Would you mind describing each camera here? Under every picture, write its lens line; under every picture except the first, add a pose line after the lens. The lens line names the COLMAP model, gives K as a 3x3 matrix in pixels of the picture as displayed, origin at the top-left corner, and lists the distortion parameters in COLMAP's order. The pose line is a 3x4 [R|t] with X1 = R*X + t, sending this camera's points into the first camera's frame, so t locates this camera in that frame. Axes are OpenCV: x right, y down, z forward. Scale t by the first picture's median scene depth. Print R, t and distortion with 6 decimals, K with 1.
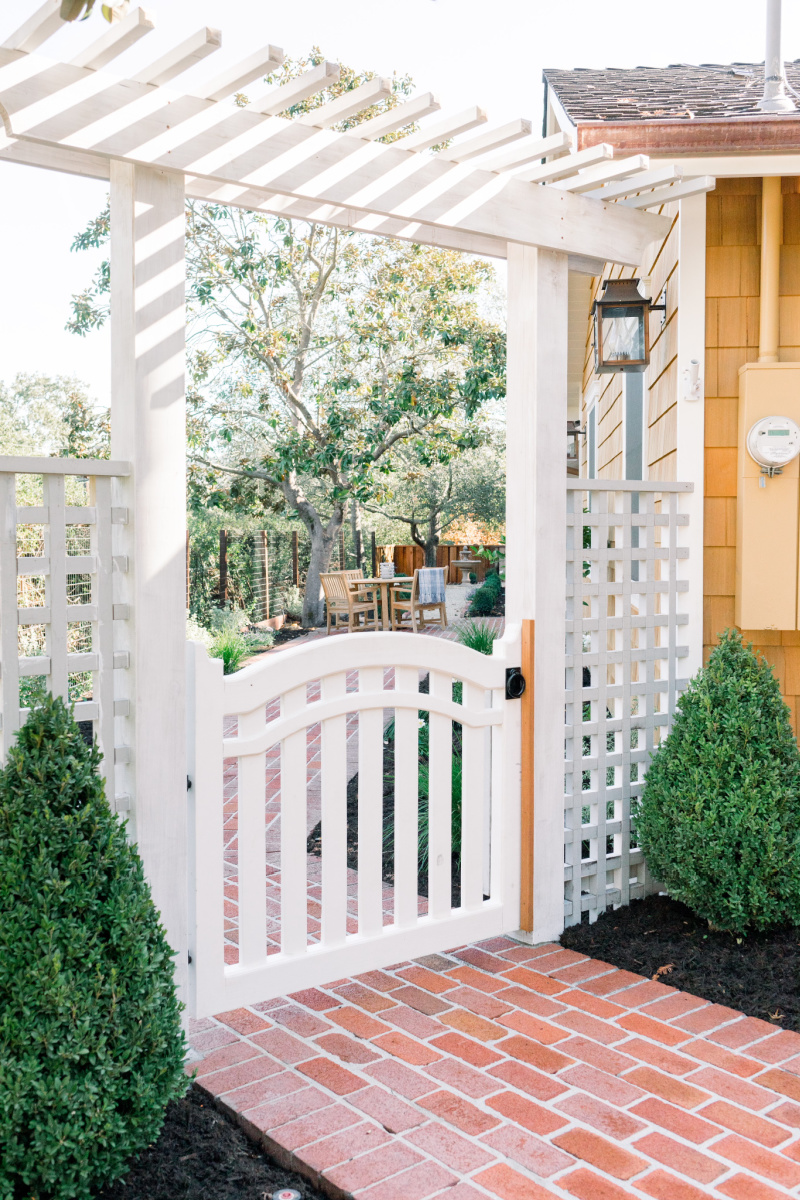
lens RADIAL K [[1149.5, 0, 416.0], [0, 1149.5, 567.6], [0, 0, 1]] dist [-0.097816, -0.021772]
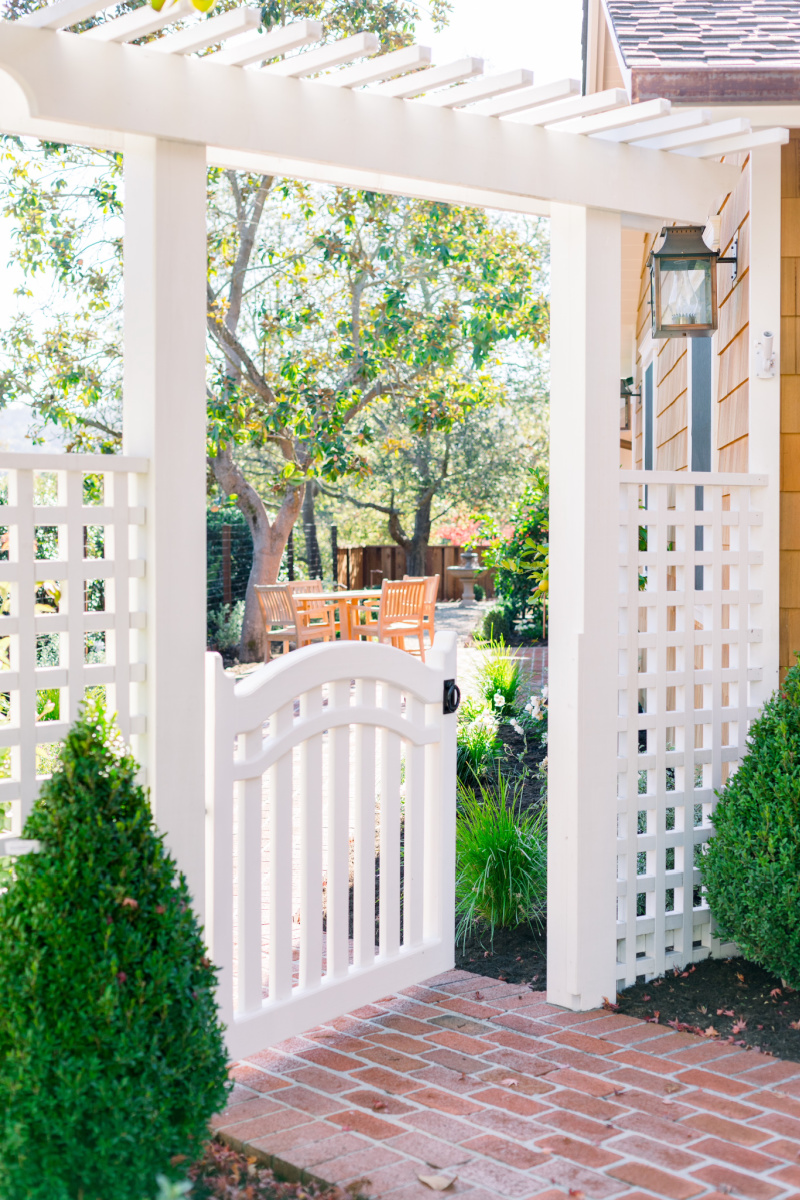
lens RADIAL K [[1719.1, 0, 401.8], [0, 1719.1, 526.8], [0, 0, 1]] dist [-0.116536, -0.435059]
pose [[0.999961, 0.001882, 0.008619, -0.043792], [-0.001624, 0.999552, -0.029870, 0.003198], [-0.008671, 0.029855, 0.999517, -0.291662]]
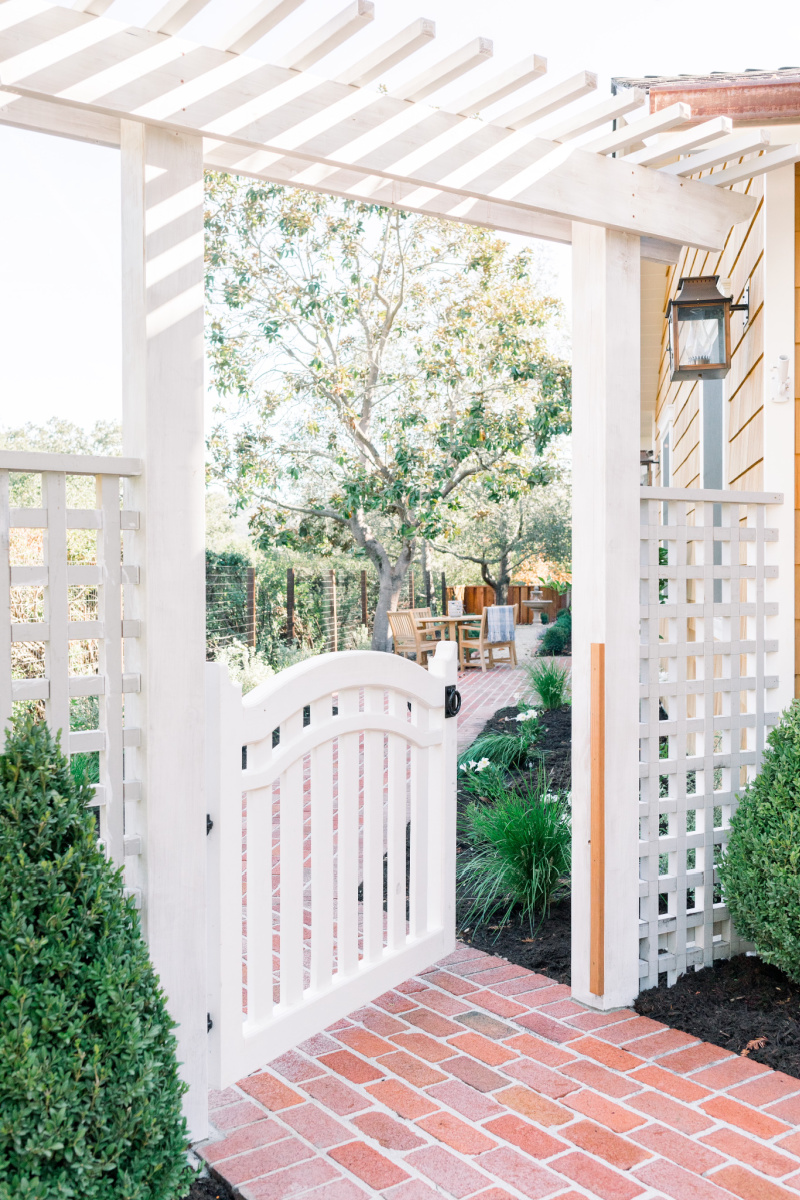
lens RADIAL K [[1136.4, 0, 400.0], [0, 1136.4, 600.0], [0, 0, 1]] dist [-0.075804, 0.004615]
pose [[0.996983, -0.002734, -0.077567, 0.012881], [0.001992, 0.999952, -0.009644, 0.018908], [0.077590, 0.009460, 0.996940, 0.106574]]
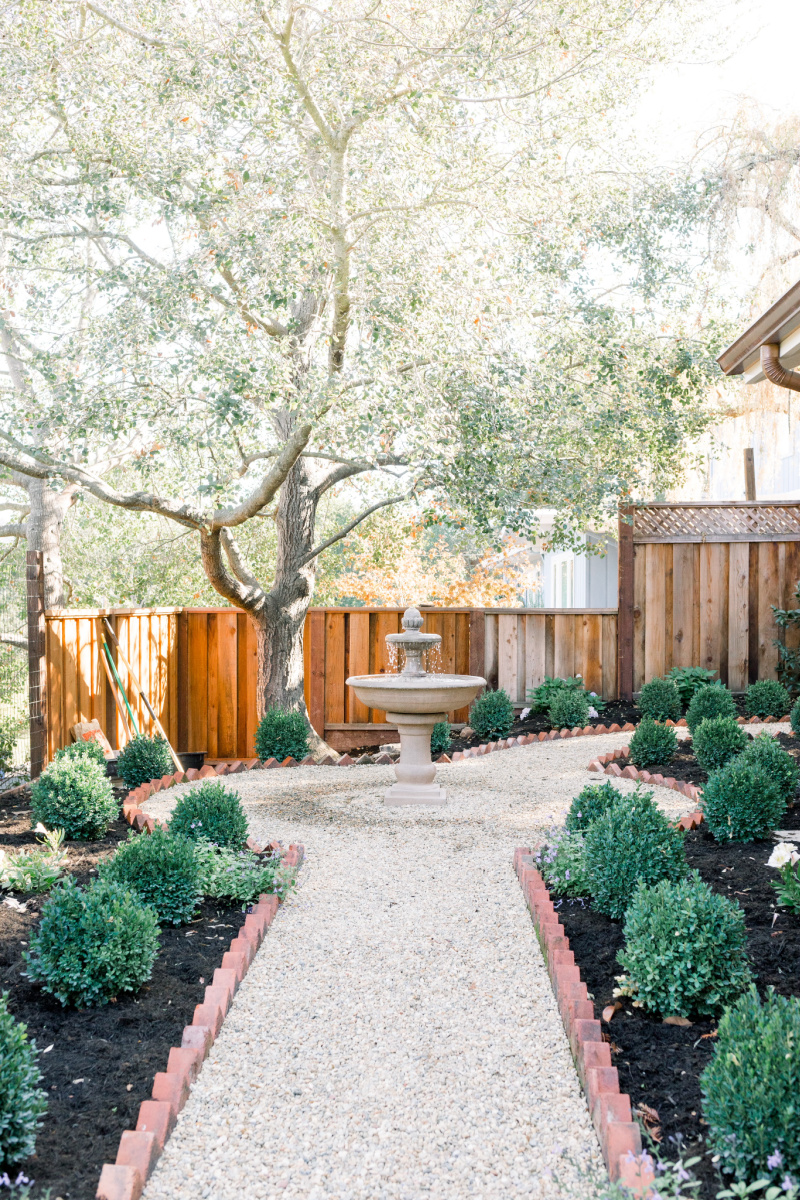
lens RADIAL K [[1136.4, 0, 400.0], [0, 1136.4, 600.0], [0, 0, 1]] dist [-0.075804, 0.004615]
pose [[0.997652, -0.003041, 0.068426, 0.191824], [0.004976, 0.999592, -0.028122, -0.110331], [-0.068312, 0.028397, 0.997260, 5.883528]]
